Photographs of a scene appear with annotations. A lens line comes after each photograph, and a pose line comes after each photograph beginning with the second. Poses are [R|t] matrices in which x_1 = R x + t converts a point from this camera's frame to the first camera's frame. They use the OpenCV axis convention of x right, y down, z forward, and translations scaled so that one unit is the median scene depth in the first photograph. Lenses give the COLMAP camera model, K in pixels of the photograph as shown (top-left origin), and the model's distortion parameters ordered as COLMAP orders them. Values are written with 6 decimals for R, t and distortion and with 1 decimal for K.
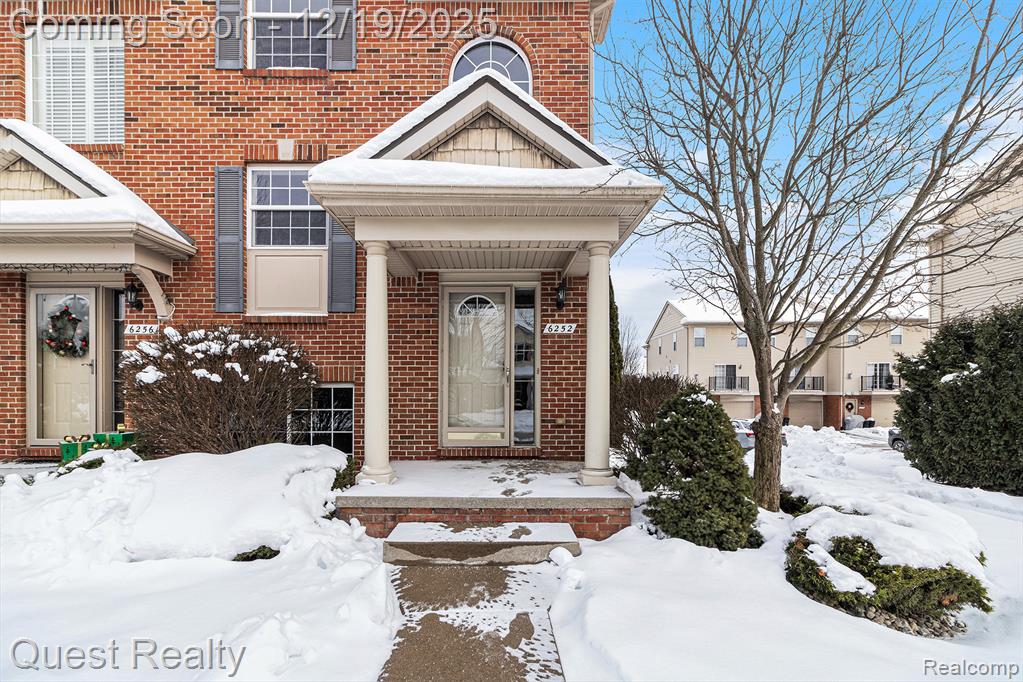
lens RADIAL K [[480.6, 0, 476.7], [0, 480.6, 367.7], [0, 0, 1]] dist [0.001162, 0.000649]
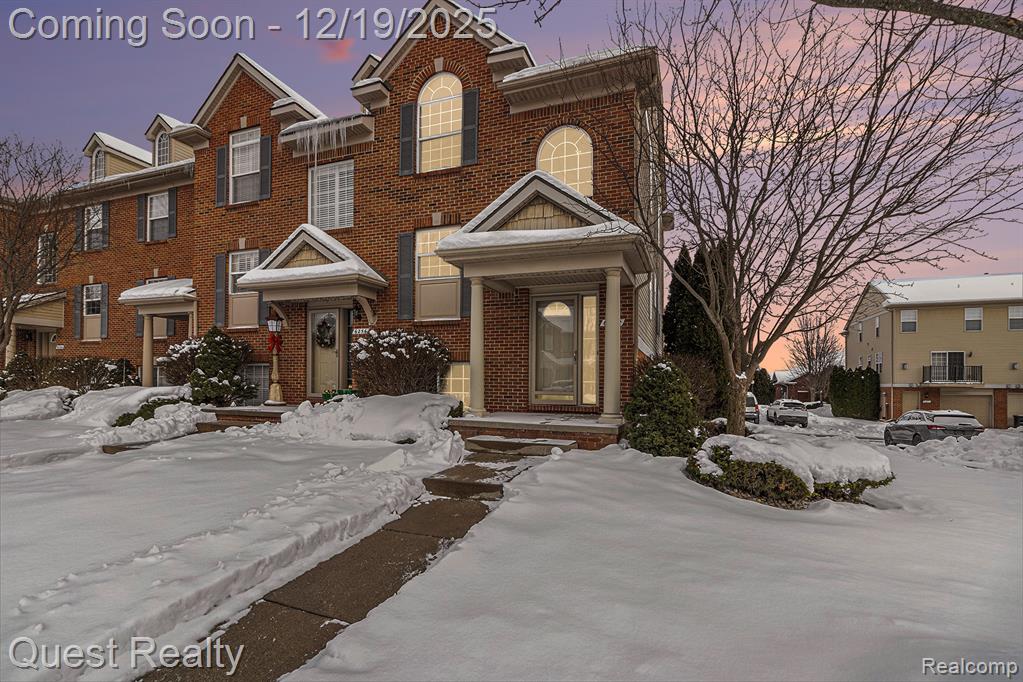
lens RADIAL K [[467.5, 0, 505.4], [0, 467.5, 339.5], [0, 0, 1]] dist [0.001029, -0.000188]
pose [[0.949103, -0.021420, -0.314237, 0.408847], [0.007607, 0.998953, -0.045120, 0.037366], [0.314875, 0.040433, 0.948272, -0.541531]]
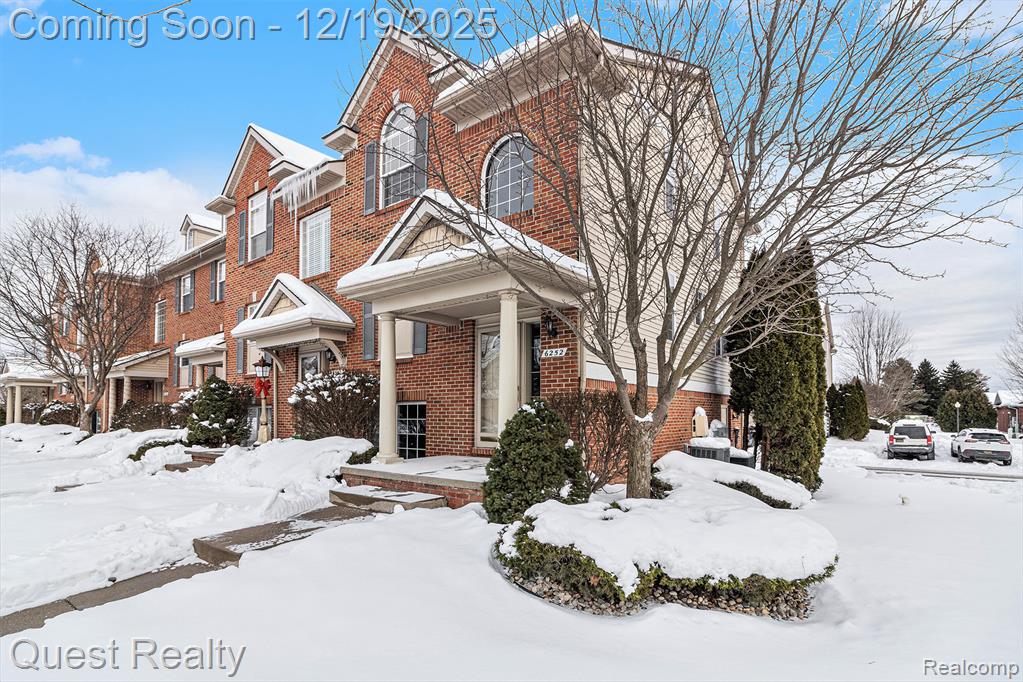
lens RADIAL K [[460.4, 0, 515.0], [0, 460.4, 368.1], [0, 0, 1]] dist [0.001288, 0.000145]
pose [[0.818369, -0.060772, -0.571470, 1.008828], [0.036711, 0.997890, -0.053549, 0.020594], [0.573519, 0.022844, 0.818874, -0.008689]]
